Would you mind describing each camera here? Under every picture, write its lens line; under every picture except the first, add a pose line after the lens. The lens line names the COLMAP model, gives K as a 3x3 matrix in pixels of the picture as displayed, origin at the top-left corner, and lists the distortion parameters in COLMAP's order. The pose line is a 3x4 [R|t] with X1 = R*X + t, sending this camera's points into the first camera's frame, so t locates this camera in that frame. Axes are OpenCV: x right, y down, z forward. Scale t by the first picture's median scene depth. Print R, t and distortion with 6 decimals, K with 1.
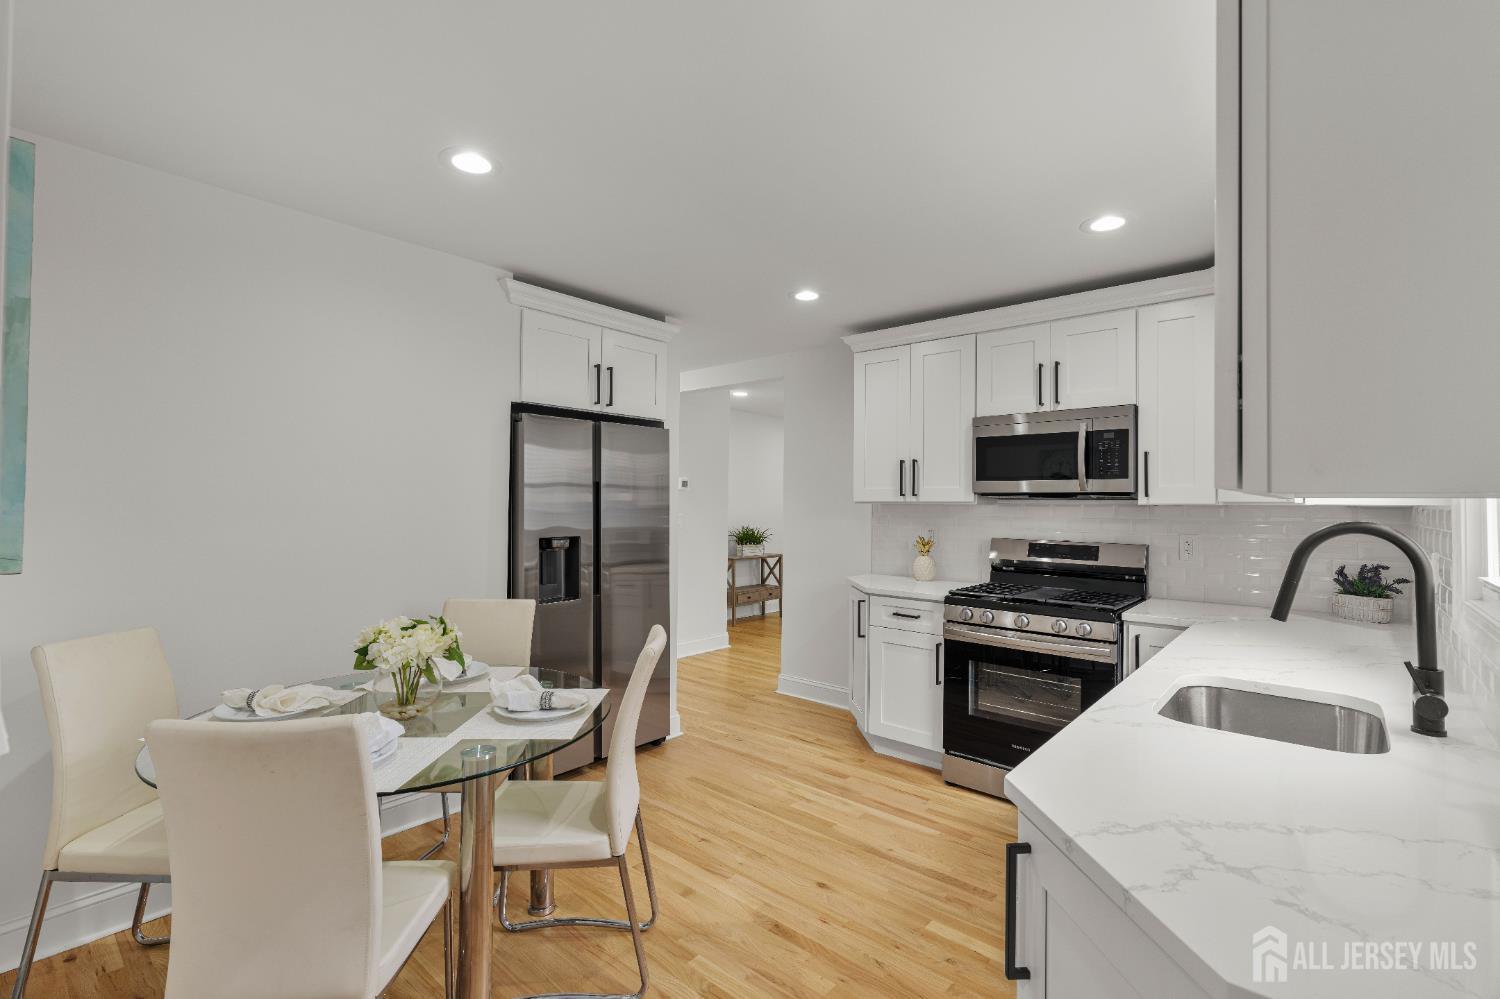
lens RADIAL K [[669.6, 0, 752.6], [0, 669.6, 501.0], [0, 0, 1]] dist [-0.008684, 0.002687]
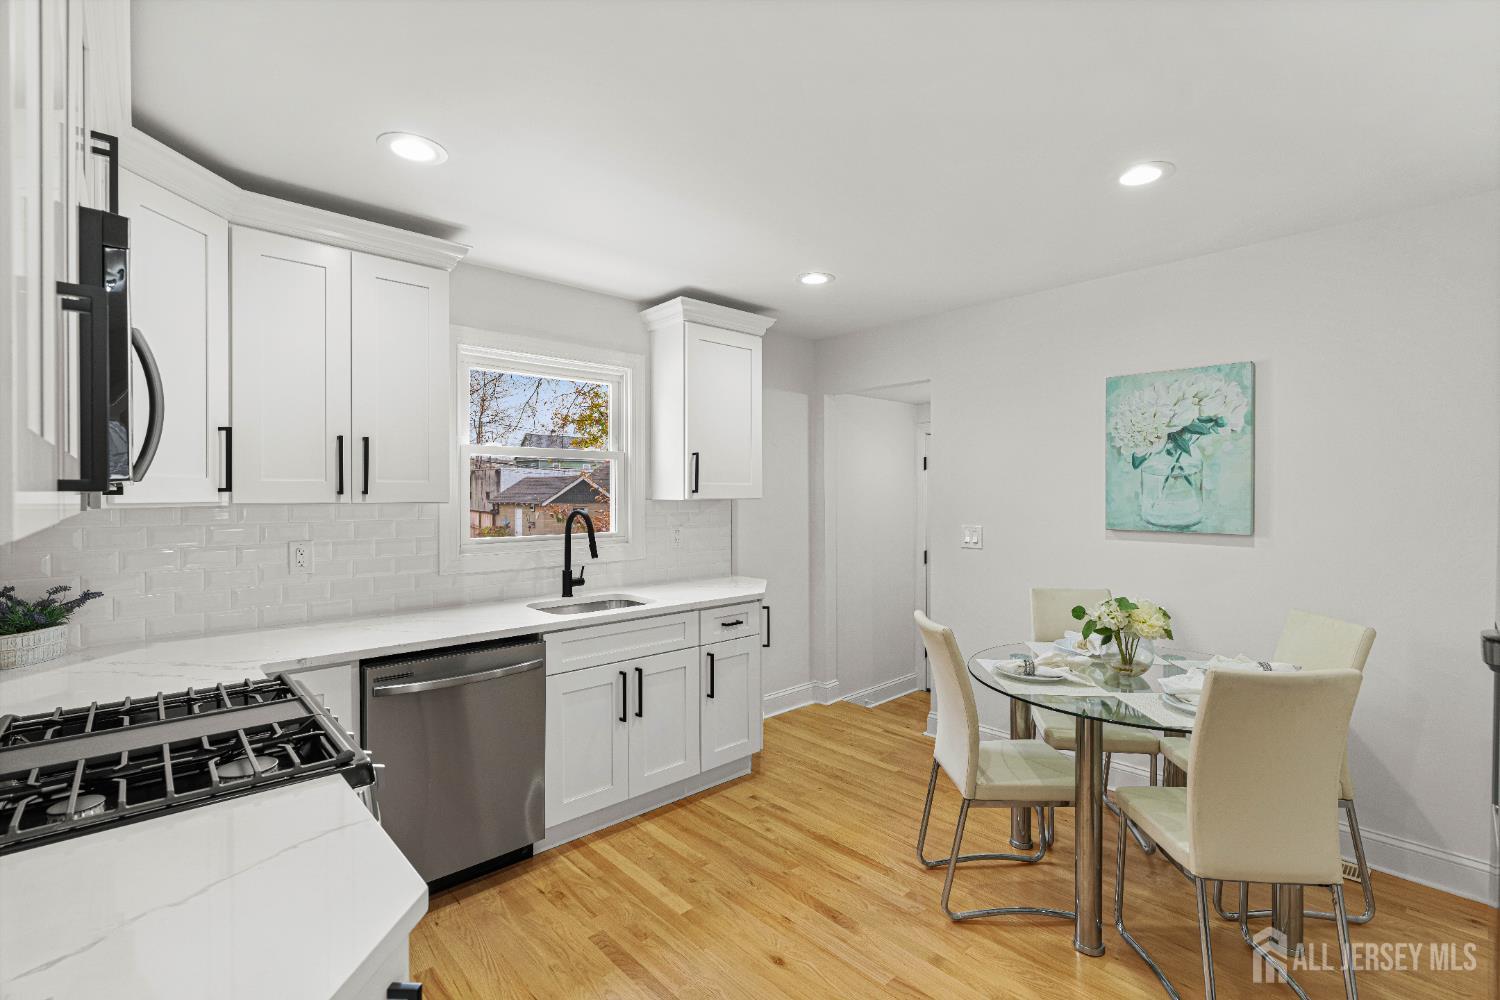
lens RADIAL K [[669.6, 0, 755.8], [0, 669.6, 490.6], [0, 0, 1]] dist [-0.008684, 0.002687]
pose [[-0.994576, -0.009399, 0.103586, 0.034906], [-0.010446, 0.999900, -0.009565, -0.008983], [-0.103486, -0.010596, -0.994575, 1.277849]]
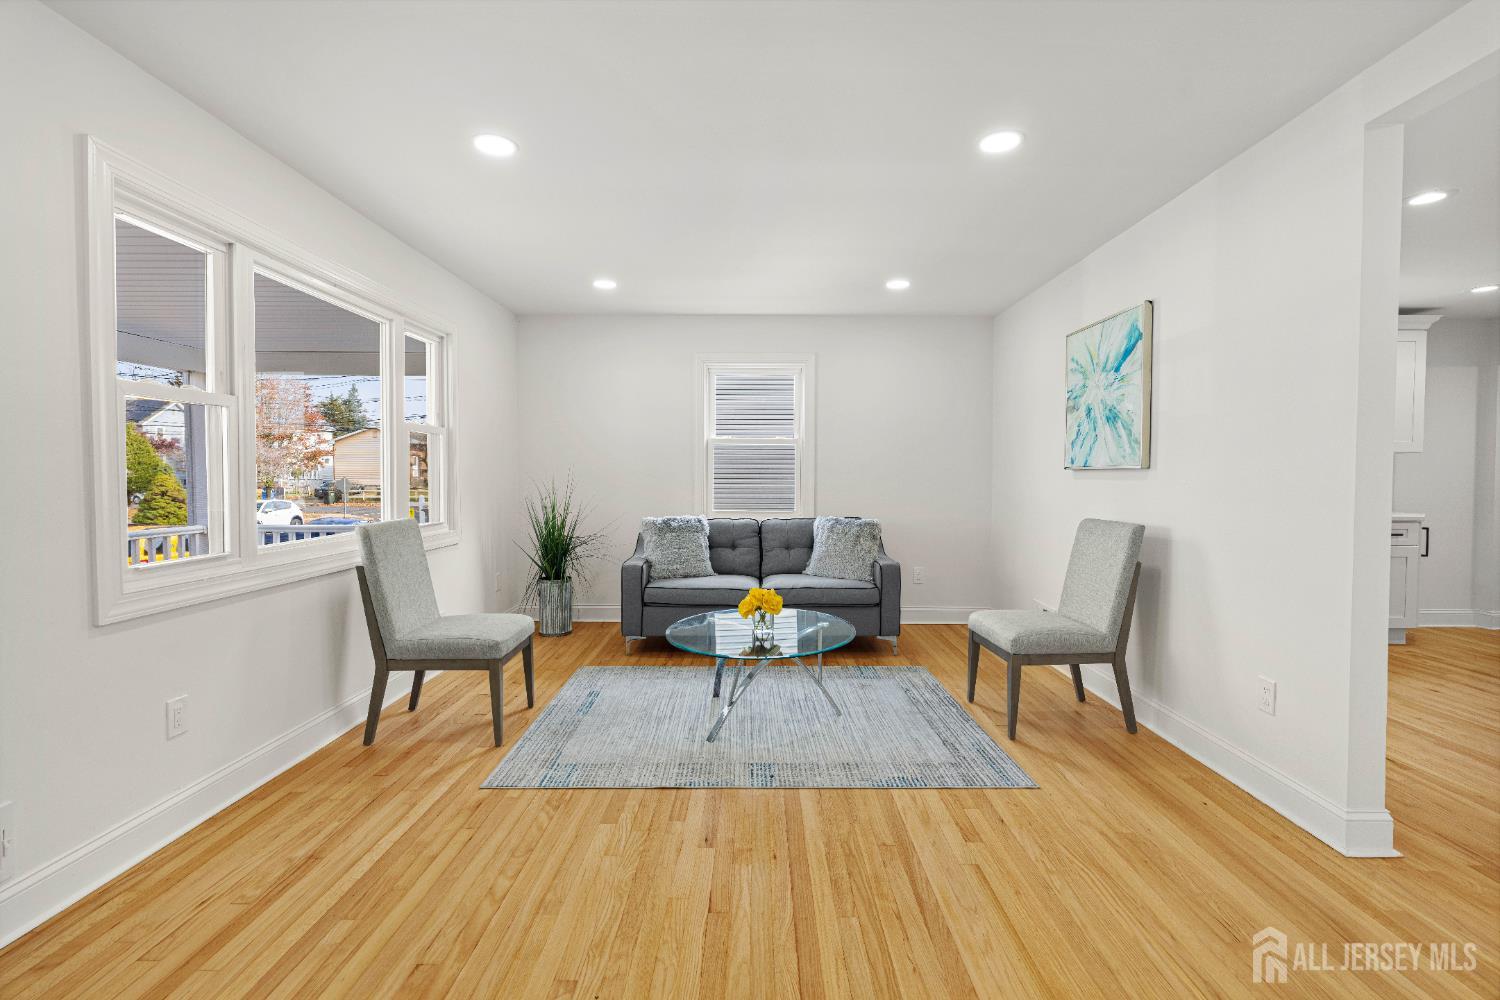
lens RADIAL K [[669.6, 0, 756.7], [0, 669.6, 495.0], [0, 0, 1]] dist [-0.008684, 0.002687]
pose [[-0.651790, -0.035970, 0.757546, -0.018464], [-0.016091, 0.999306, 0.033604, 0.061026], [-0.758228, 0.009713, -0.651917, 2.246793]]
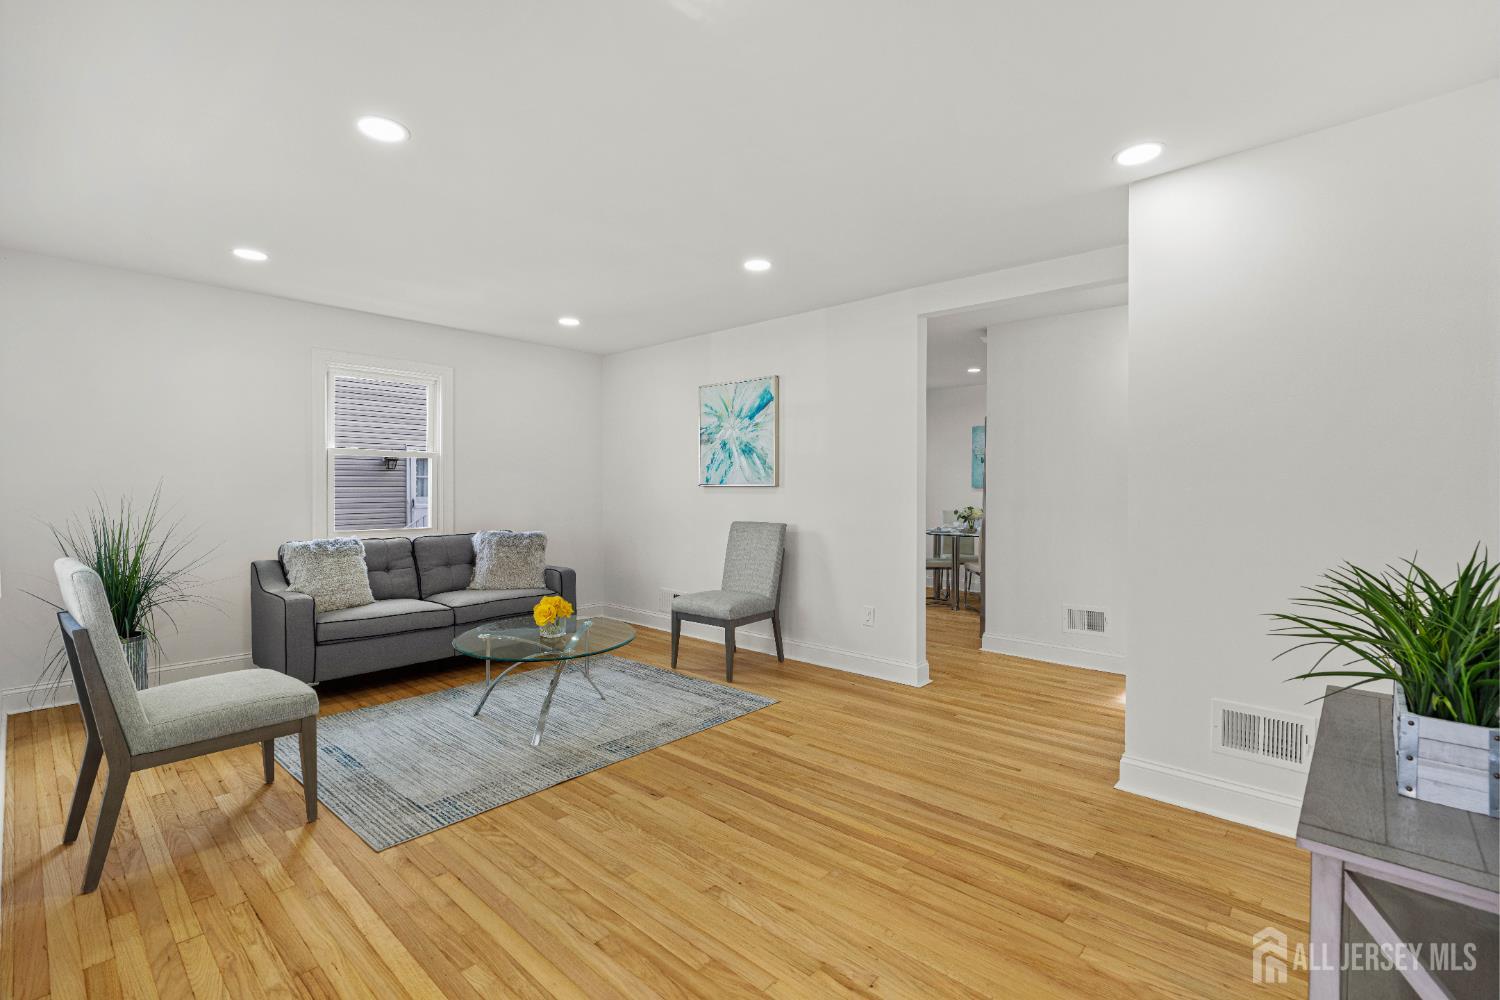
lens RADIAL K [[669.6, 0, 758.2], [0, 669.6, 493.5], [0, 0, 1]] dist [-0.008684, 0.002687]
pose [[-0.999752, -0.015708, 0.015796, 0.351793], [-0.015679, 0.999875, 0.001986, 0.059480], [-0.015825, 0.001737, -0.999873, 2.639681]]
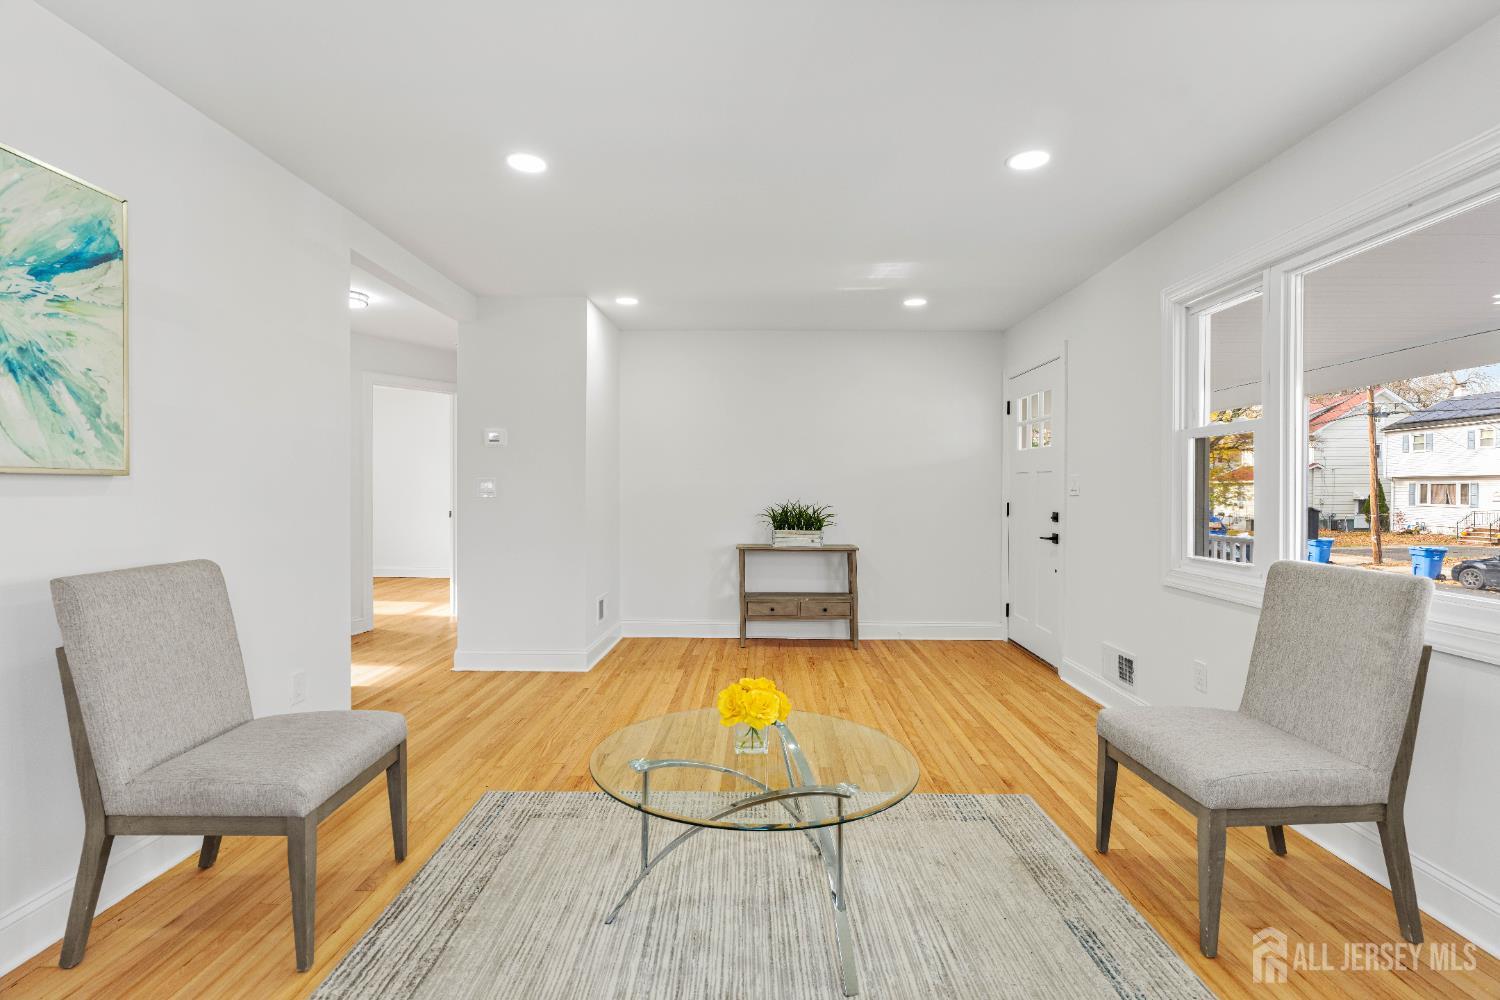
lens RADIAL K [[669.6, 0, 752.6], [0, 669.6, 493.4], [0, 0, 1]] dist [-0.008684, 0.002687]
pose [[0.638348, -0.003371, -0.769741, 1.110786], [0.008498, 0.999960, 0.002668, 0.064573], [0.769701, -0.008245, 0.638351, 1.277924]]
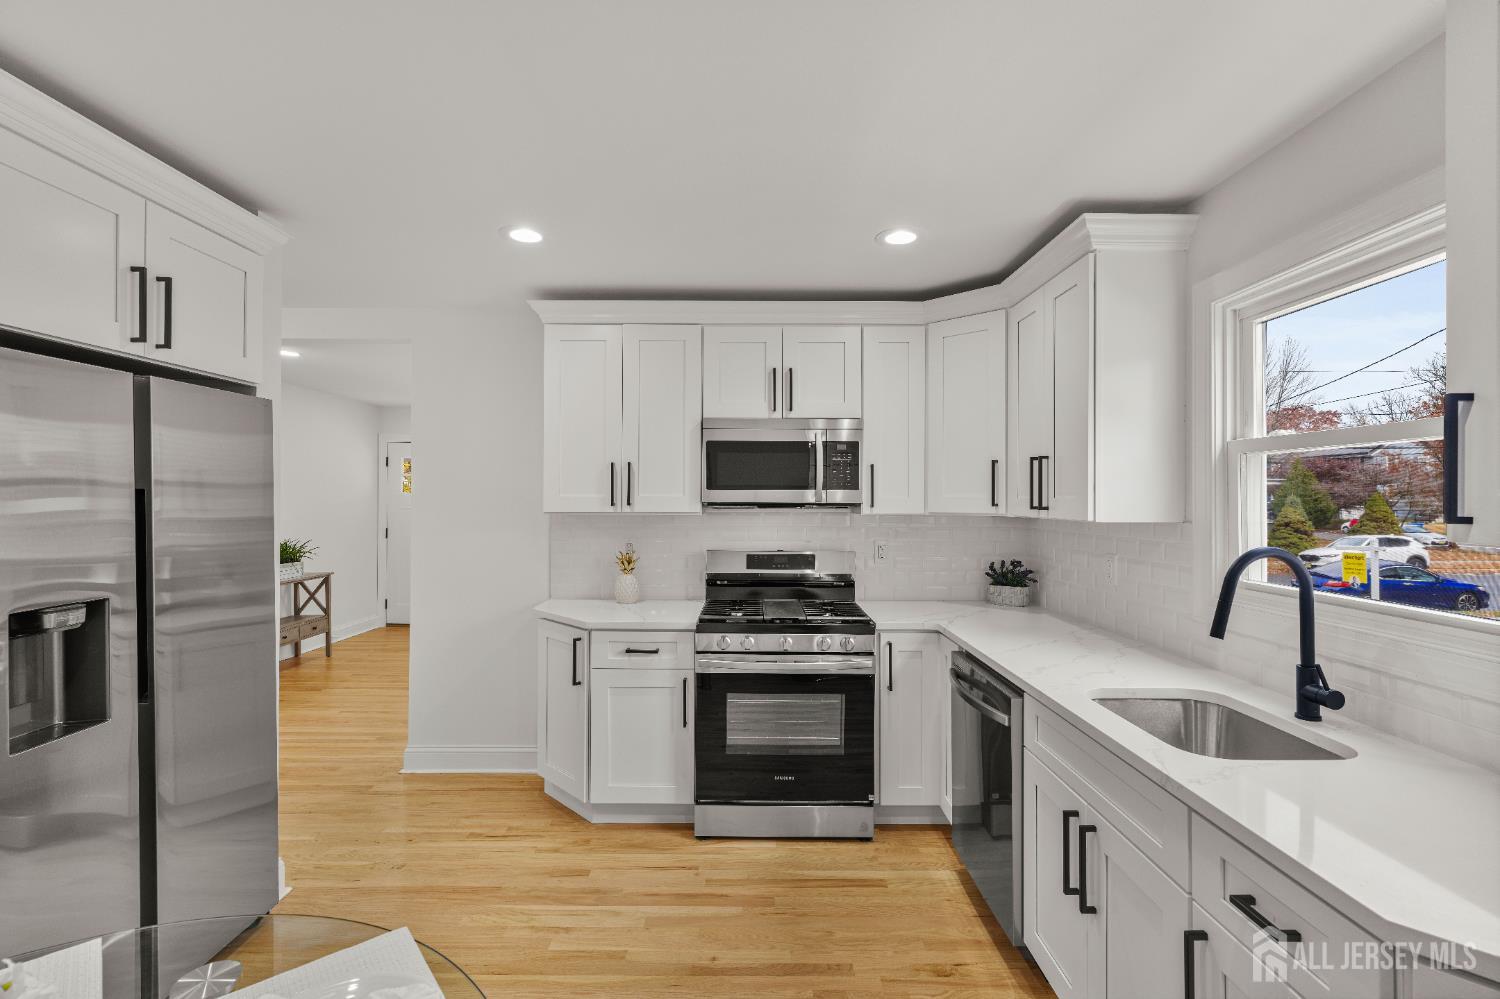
lens RADIAL K [[669.6, 0, 757.3], [0, 669.6, 501.3], [0, 0, 1]] dist [-0.008684, 0.002687]
pose [[0.753069, -0.009389, 0.657875, -0.208236], [0.001137, 0.999915, 0.012970, -0.025933], [-0.657941, -0.009019, 0.753016, 0.281974]]
